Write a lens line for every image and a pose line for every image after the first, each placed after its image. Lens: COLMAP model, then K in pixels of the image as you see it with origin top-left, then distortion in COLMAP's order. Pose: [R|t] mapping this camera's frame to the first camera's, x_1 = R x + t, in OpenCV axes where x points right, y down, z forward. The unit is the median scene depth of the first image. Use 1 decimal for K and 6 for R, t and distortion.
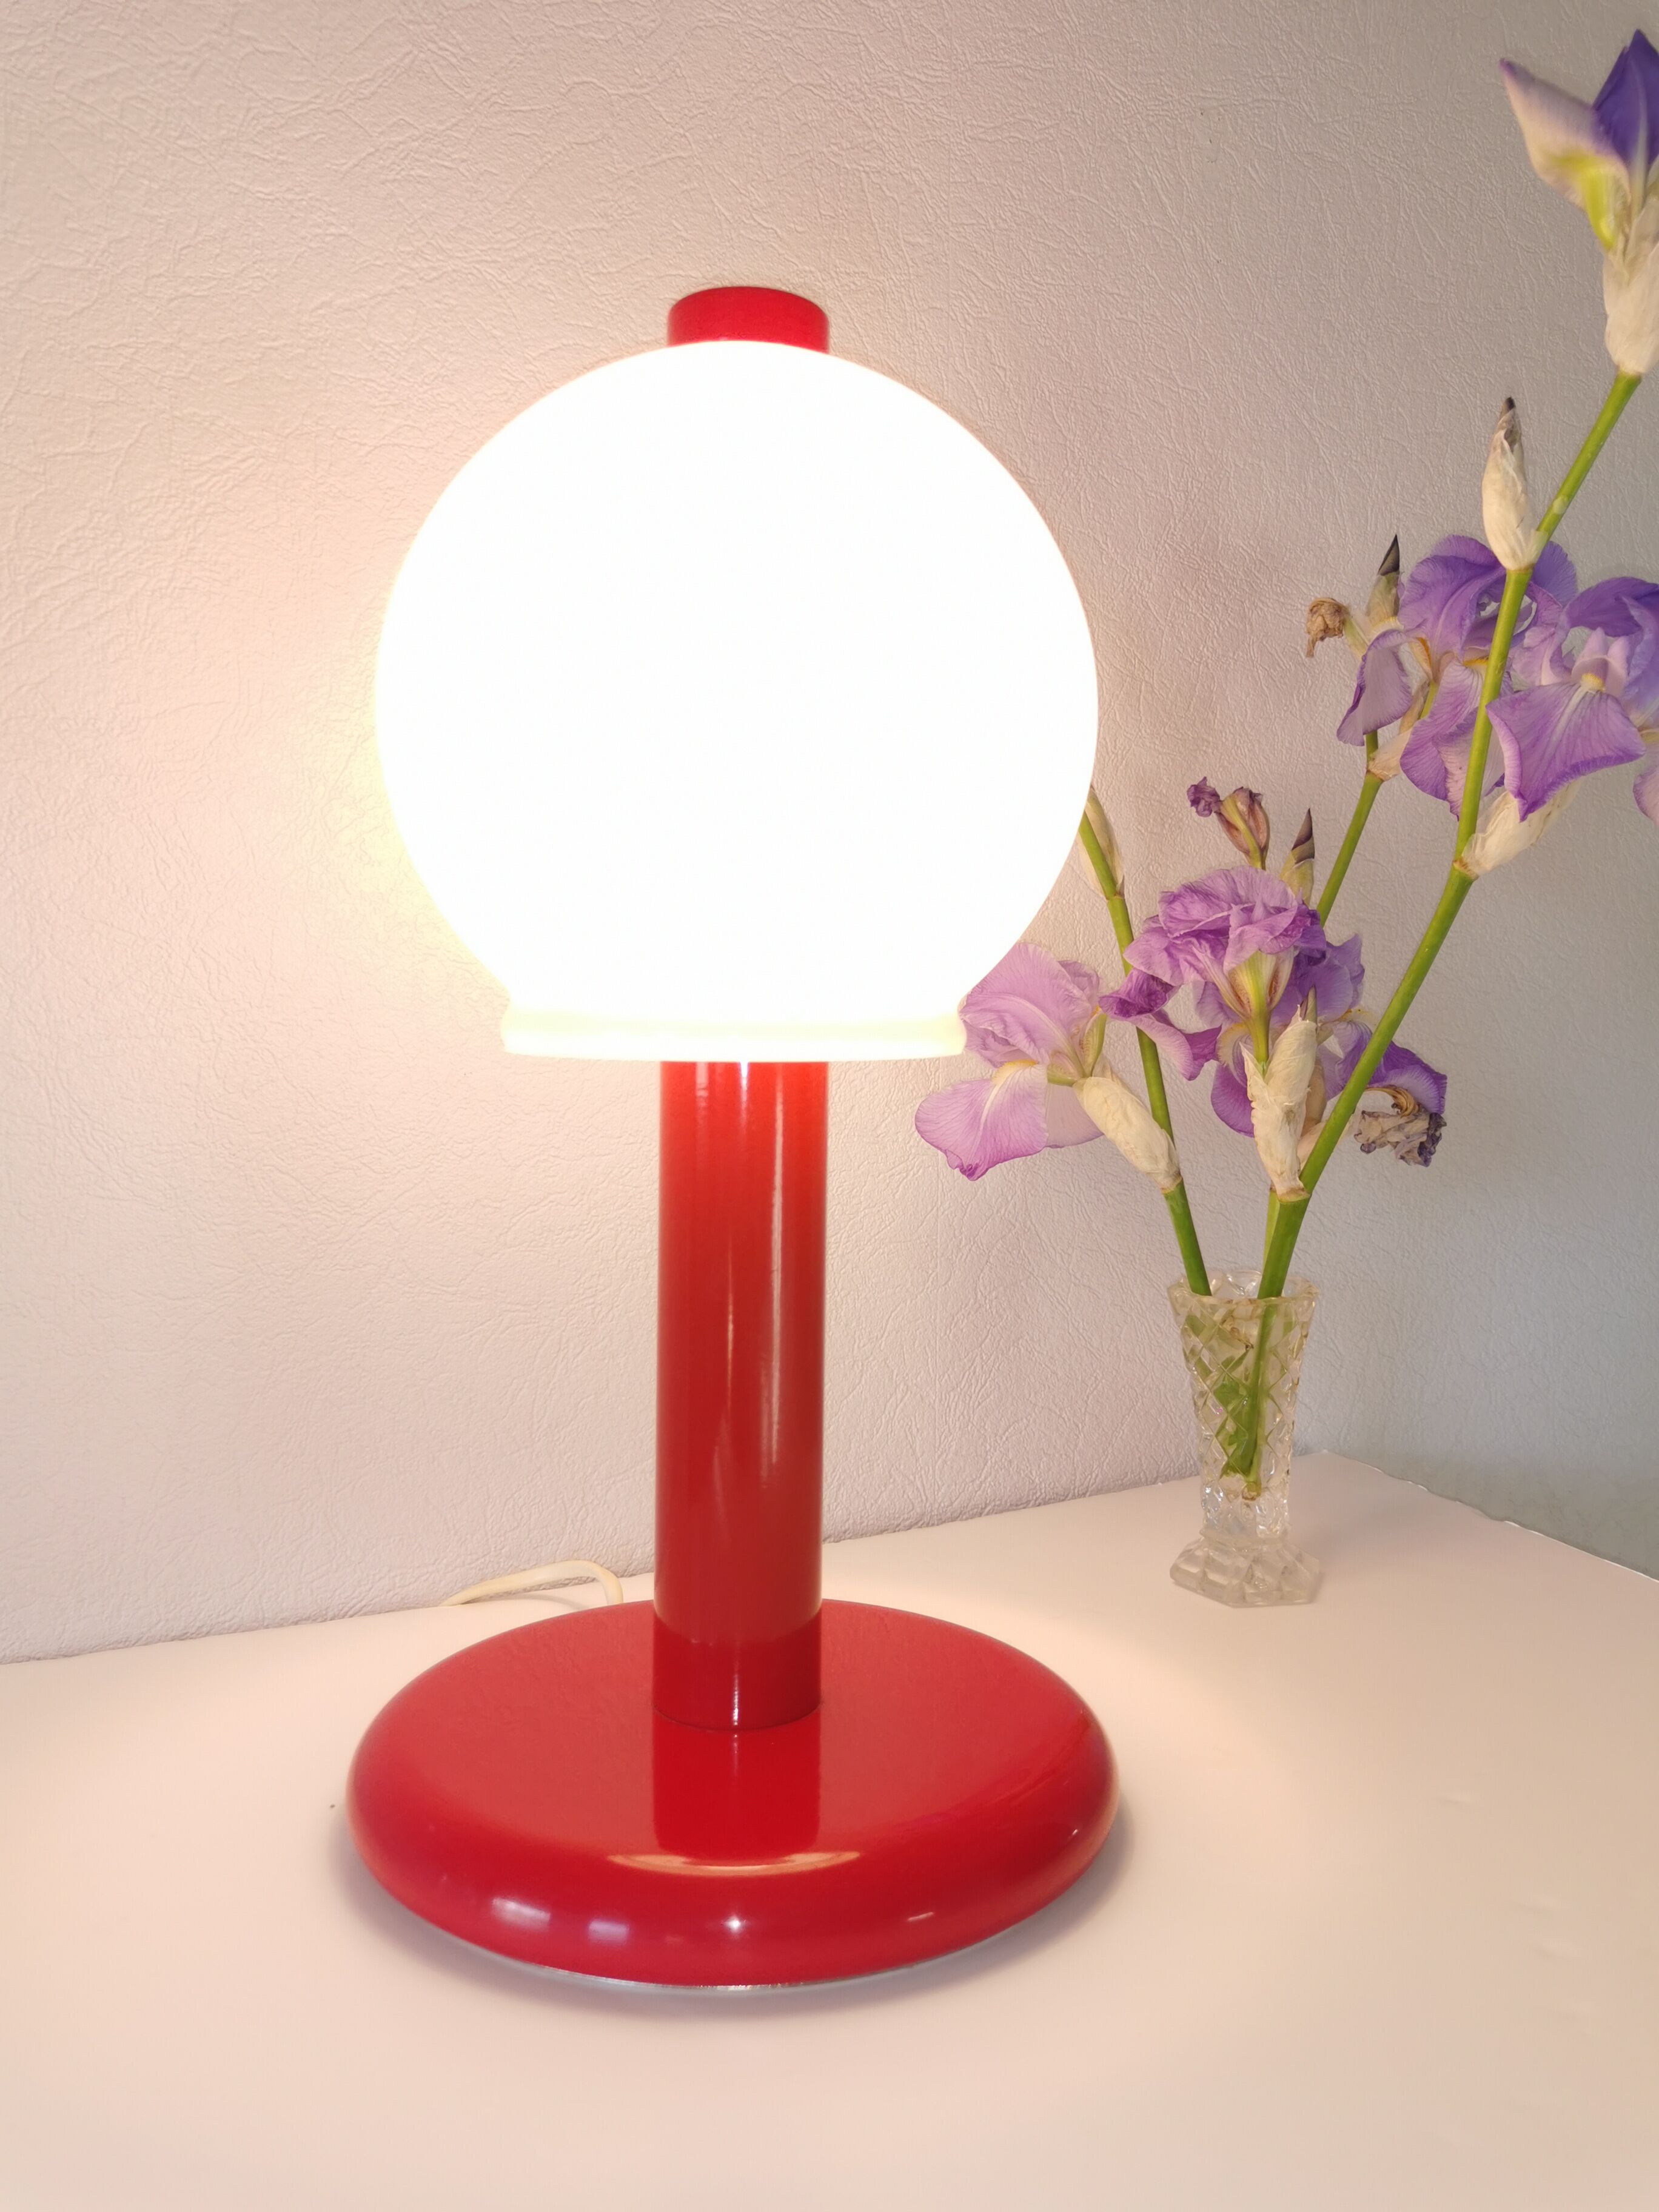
lens RADIAL K [[1732.0, 0, 820.3], [0, 1732.0, 1123.8], [0, 0, 1]] dist [0.004261, -0.001881]
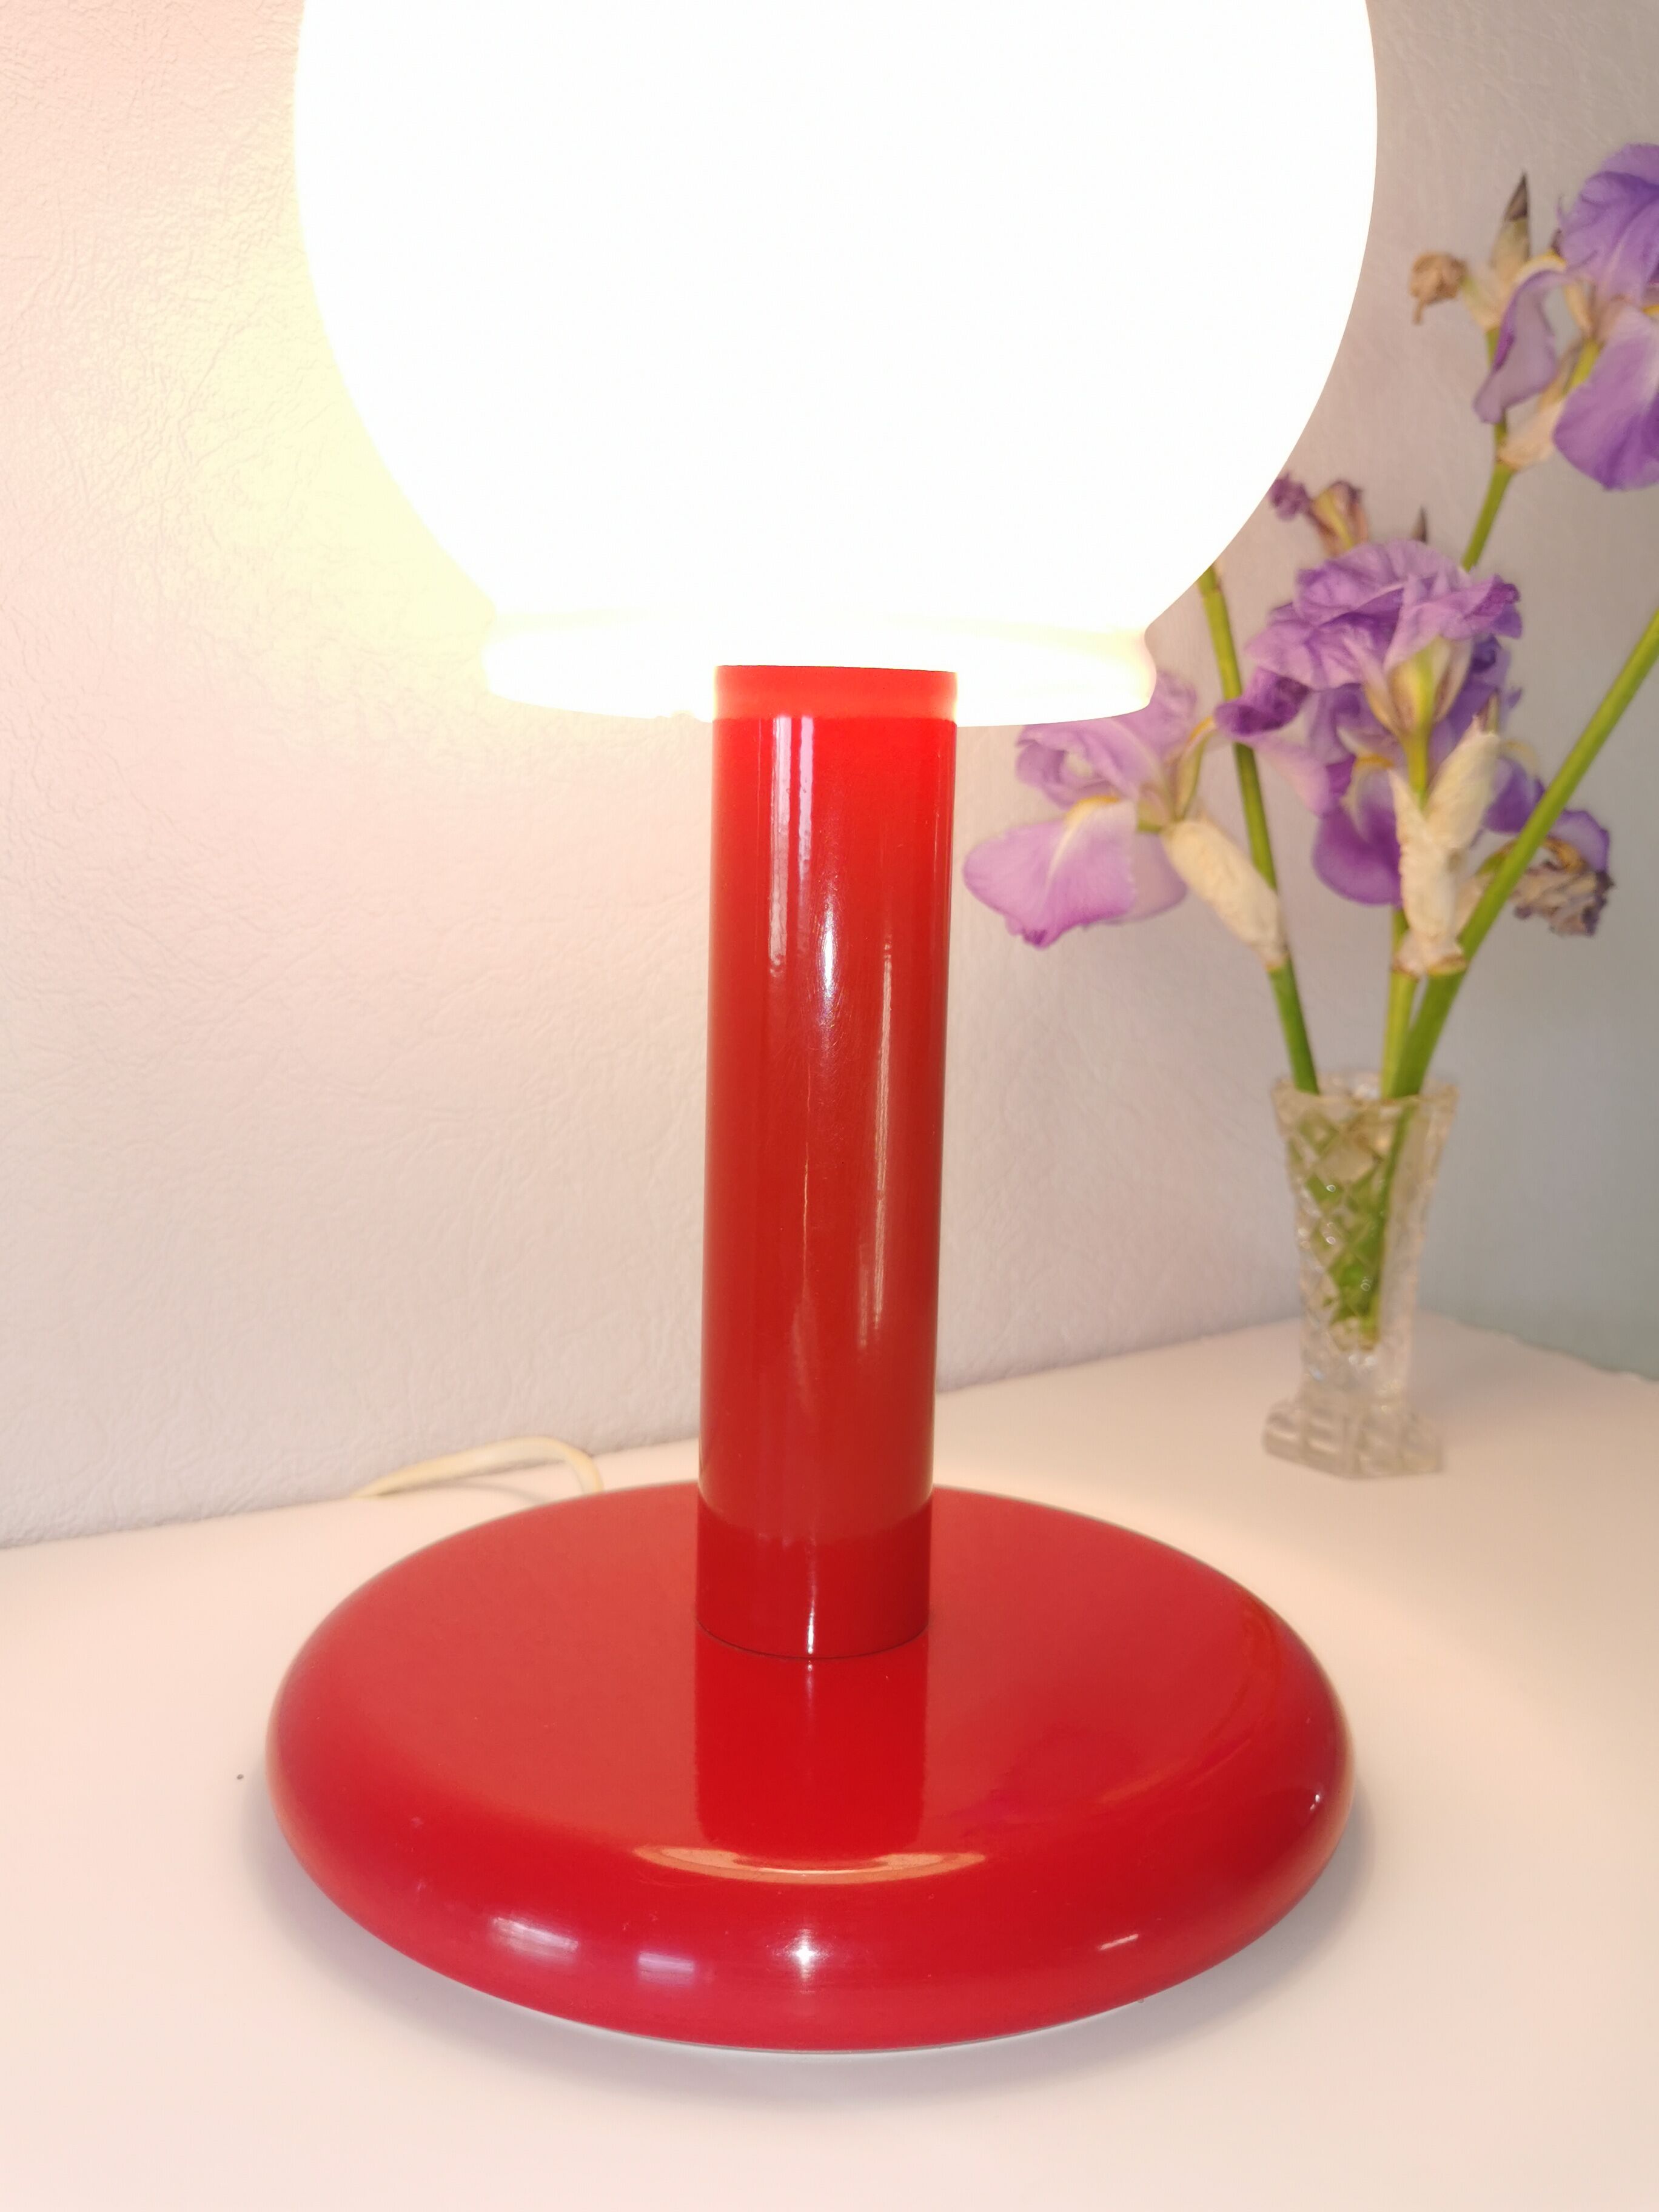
lens RADIAL K [[1768.3, 0, 818.2], [0, 1768.3, 1102.0], [0, 0, 1]] dist [-0.003844, -0.001369]
pose [[0.996053, -0.000039, 0.088761, -0.084676], [-0.004895, 0.998454, 0.055371, 0.059721], [-0.088626, -0.055587, 0.994513, 0.217160]]
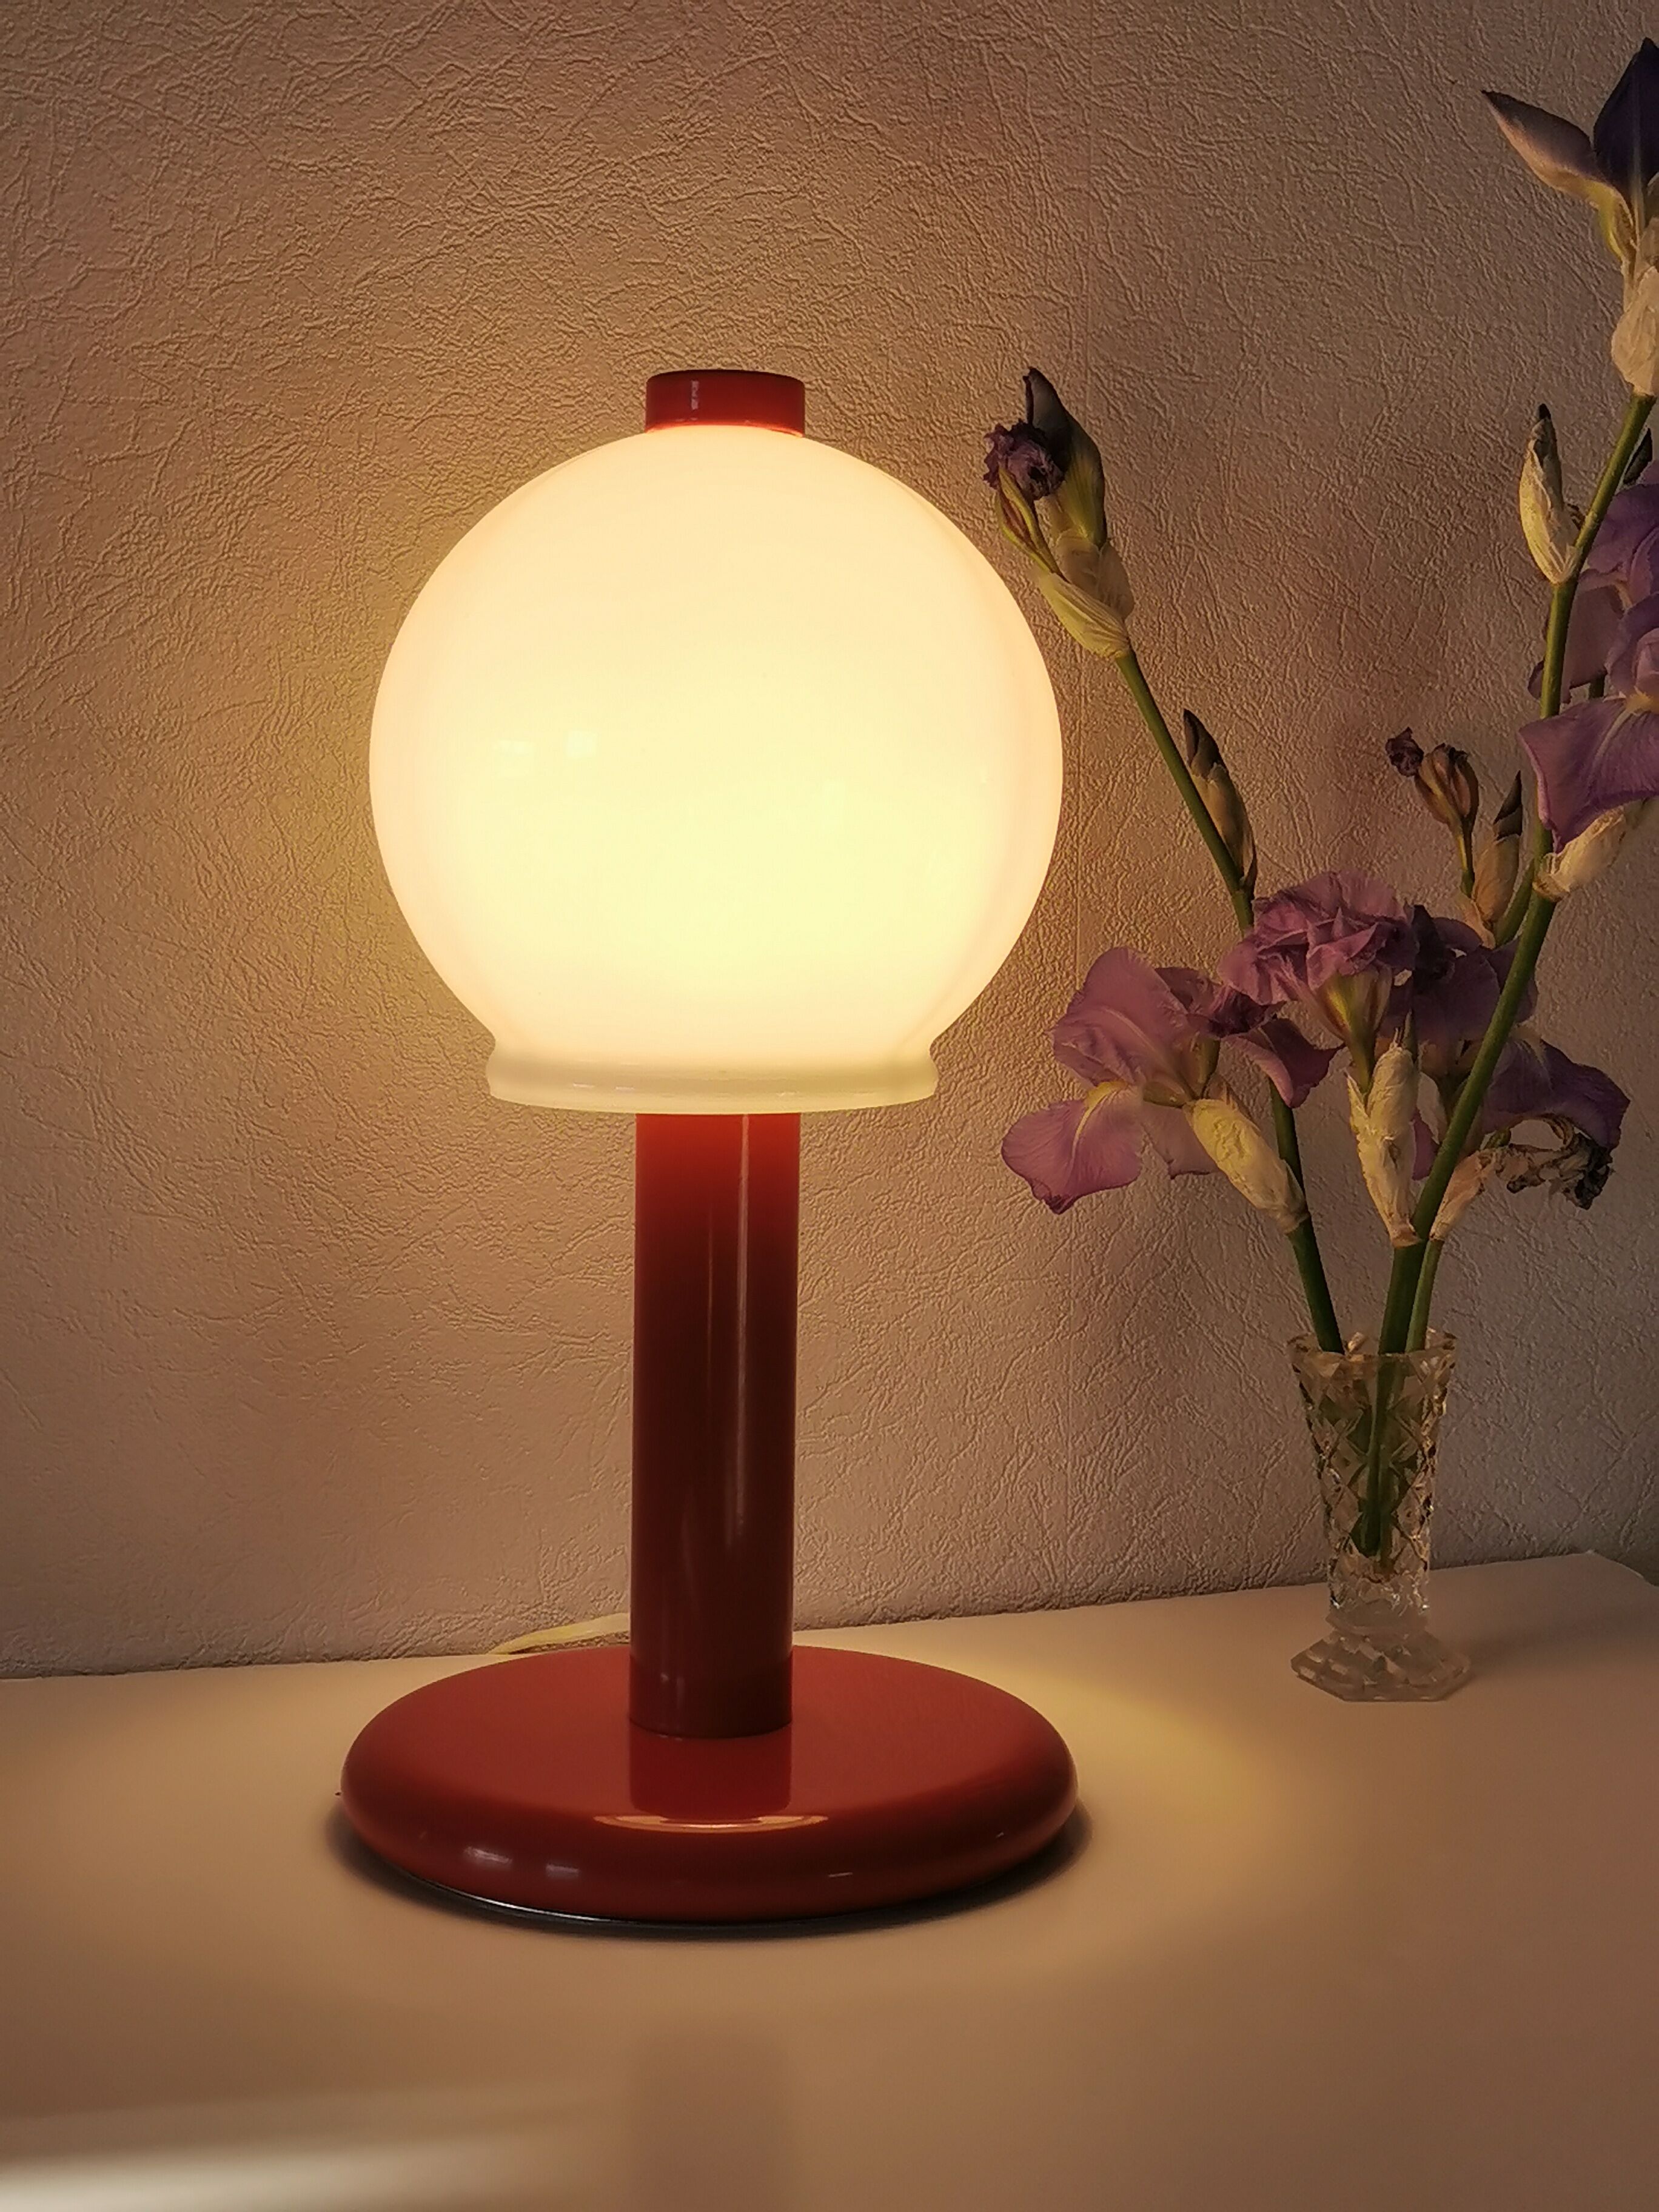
lens RADIAL K [[2963.7, 0, 825.4], [0, 2963.7, 1182.7], [0, 0, 1]] dist [0.005946, -0.002822]
pose [[0.982165, 0.020649, -0.186886, 0.262258], [-0.012724, 0.998972, 0.043506, -0.049870], [0.187592, -0.040352, 0.981418, -0.542726]]
